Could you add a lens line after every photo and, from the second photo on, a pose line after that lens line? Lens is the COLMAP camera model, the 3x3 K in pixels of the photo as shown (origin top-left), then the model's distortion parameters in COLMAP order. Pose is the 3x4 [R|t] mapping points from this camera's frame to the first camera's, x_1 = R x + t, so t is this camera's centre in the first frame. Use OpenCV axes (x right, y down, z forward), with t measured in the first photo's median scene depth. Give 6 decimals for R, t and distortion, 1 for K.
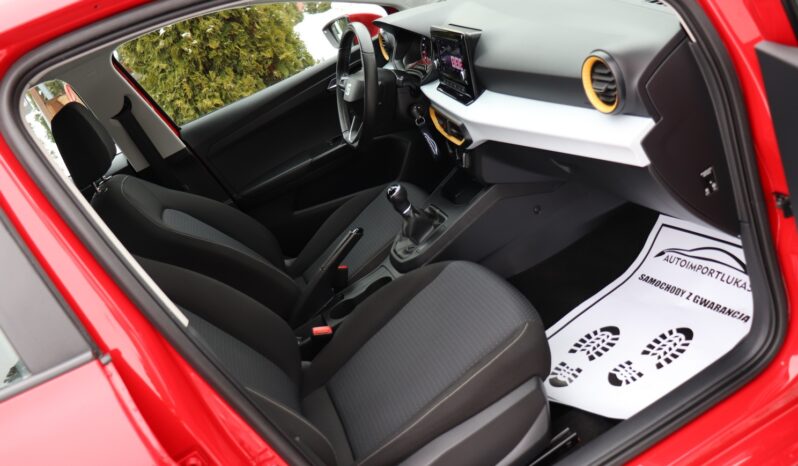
lens RADIAL K [[662.6, 0, 392.7], [0, 662.6, 227.3], [0, 0, 1]] dist [-0.148642, 0.104582]
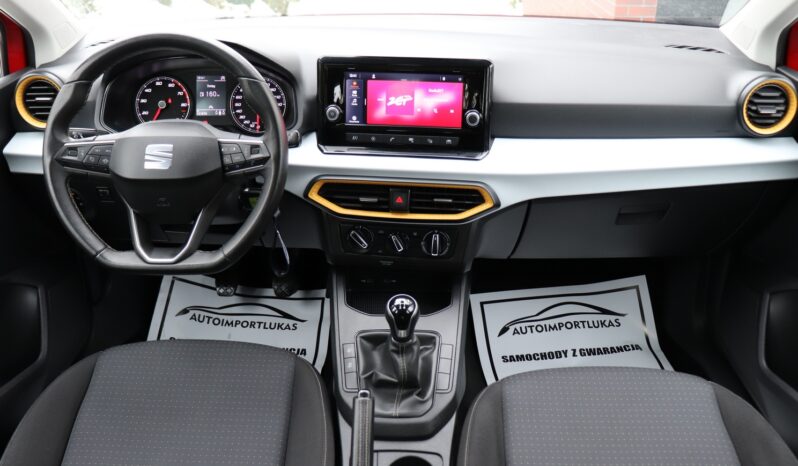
lens RADIAL K [[720.8, 0, 382.2], [0, 720.8, 226.6], [0, 0, 1]] dist [-0.117081, 0.045445]
pose [[0.316178, -0.034333, 0.948078, -0.646322], [0.283499, 0.957101, -0.059886, -0.094556], [-0.905351, 0.287714, 0.312348, 0.845244]]
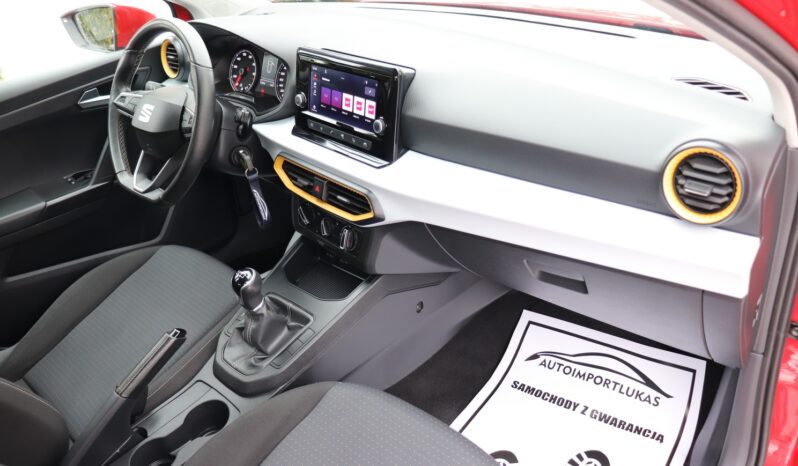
lens RADIAL K [[662.6, 0, 392.7], [0, 662.6, 232.6], [0, 0, 1]] dist [-0.148642, 0.104582]
pose [[0.842262, 0.064648, 0.535178, -0.243637], [-0.039721, 0.997527, -0.057986, -0.071738], [-0.537604, 0.027582, 0.842746, 0.376450]]
